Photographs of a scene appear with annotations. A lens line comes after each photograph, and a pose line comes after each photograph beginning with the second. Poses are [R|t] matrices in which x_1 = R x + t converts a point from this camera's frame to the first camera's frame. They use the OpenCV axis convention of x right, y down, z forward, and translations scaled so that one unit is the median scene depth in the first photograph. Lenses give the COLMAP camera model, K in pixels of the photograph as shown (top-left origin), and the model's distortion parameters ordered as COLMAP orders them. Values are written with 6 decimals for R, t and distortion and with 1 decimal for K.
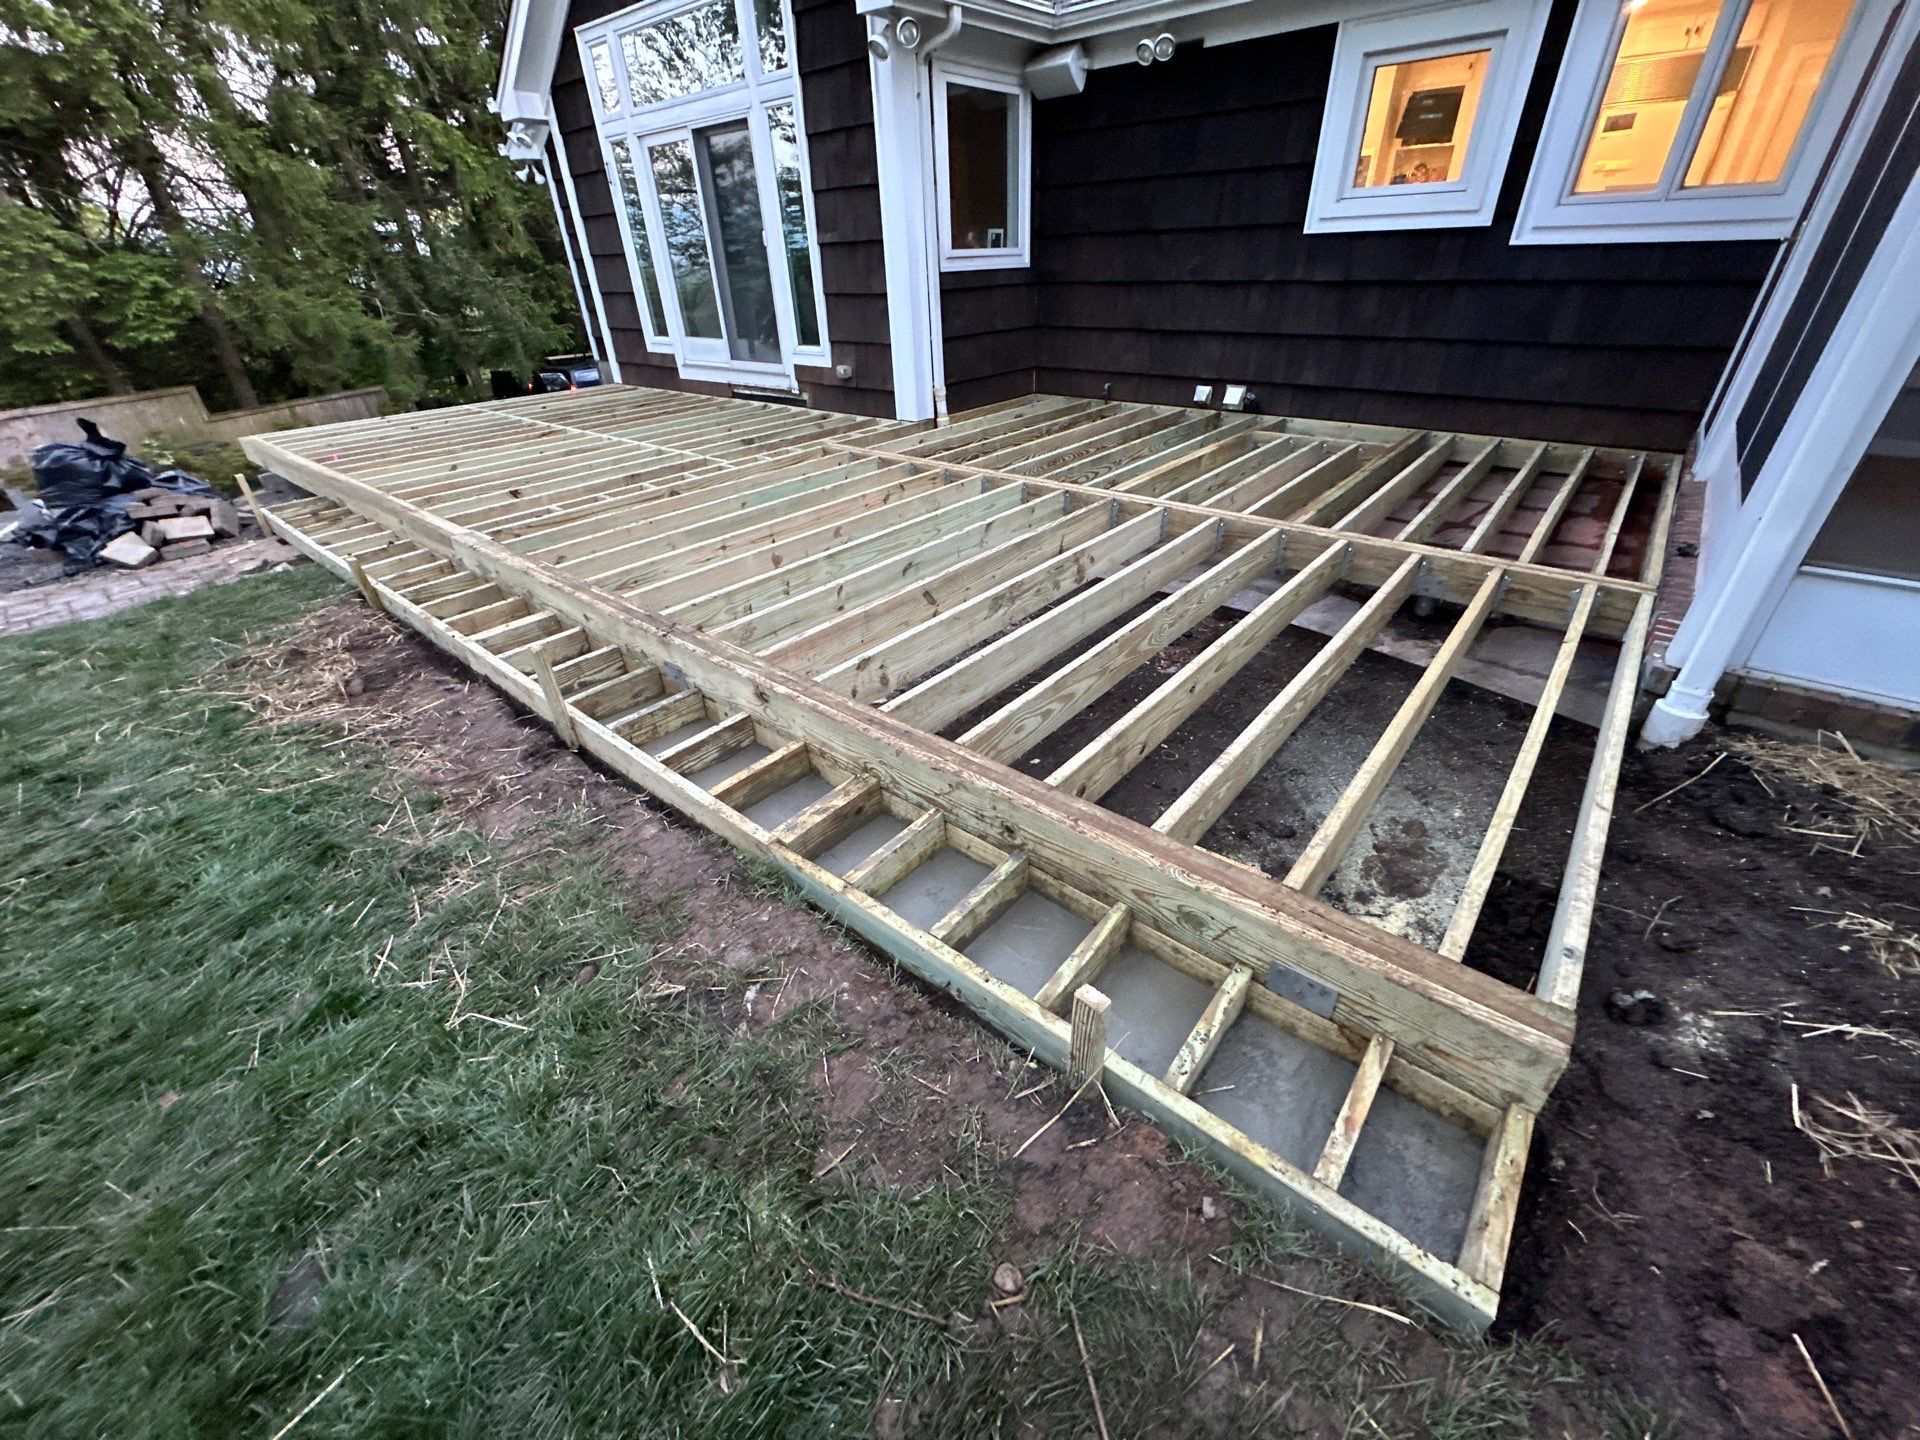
lens RADIAL K [[762.0, 0, 960.3], [0, 762.0, 717.0], [0, 0, 1]] dist [-0.003598, 0.000506]
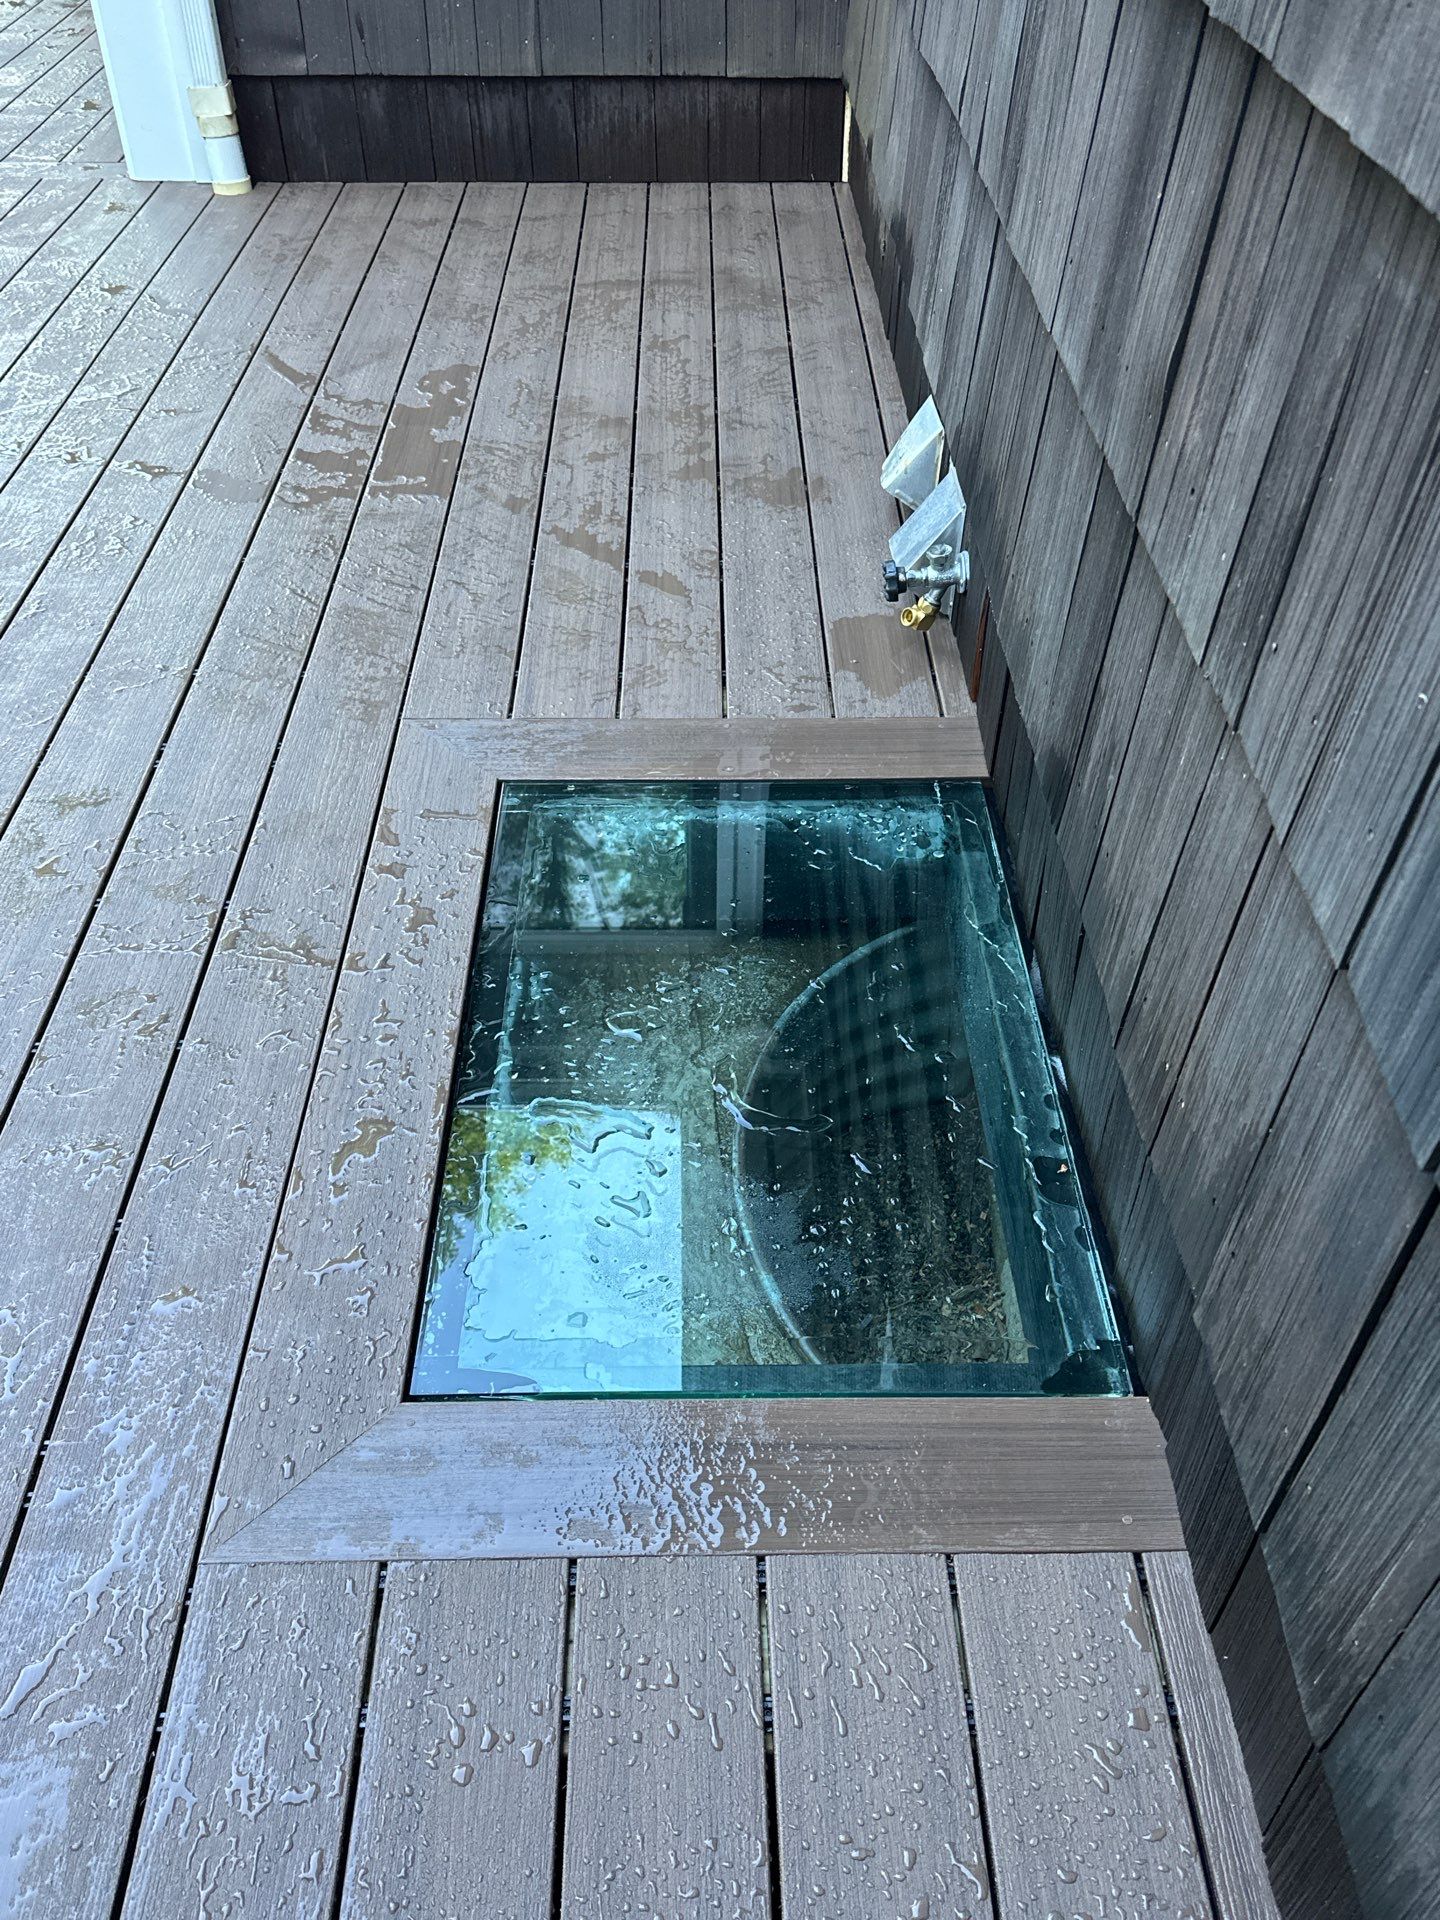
lens RADIAL K [[1724.1, 0, 700.8], [0, 1724.1, 893.9], [0, 0, 1]] dist [0.061691, -0.045178]
pose [[0.649000, 0.498623, -0.574608, 0.608902], [-0.418732, 0.864700, 0.277411, -0.448587], [0.635187, 0.060566, 0.769980, 0.683651]]
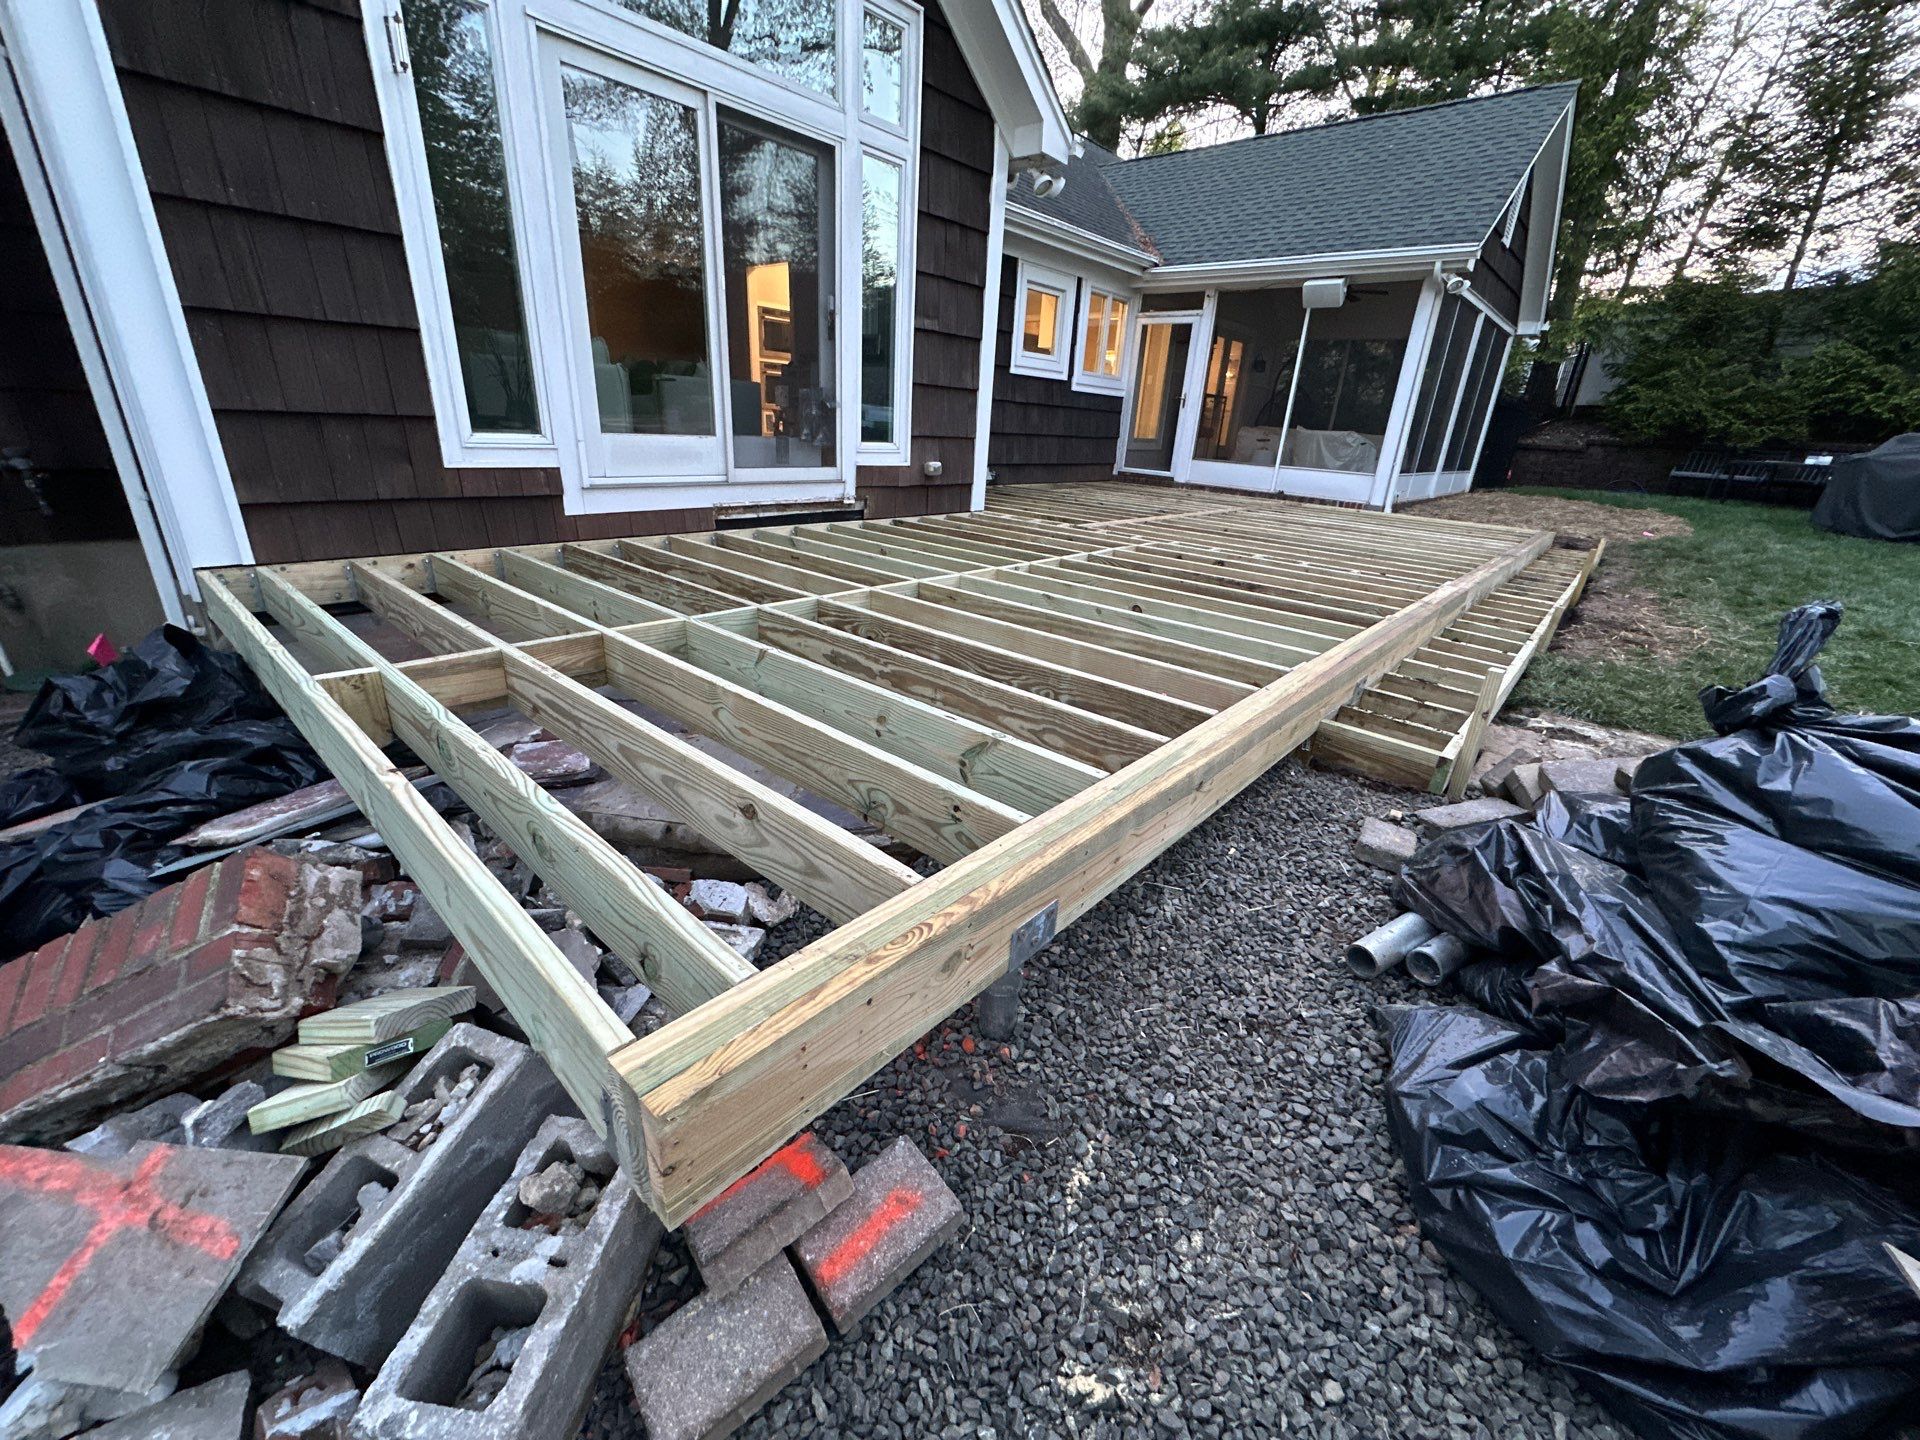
lens RADIAL K [[762.0, 0, 960.8], [0, 762.0, 720.4], [0, 0, 1]] dist [-0.003598, 0.000506]
pose [[0.020480, -0.338398, 0.940780, -1.172244], [0.471131, 0.833218, 0.289452, -0.486019], [-0.881826, 0.437302, 0.176495, 1.017083]]
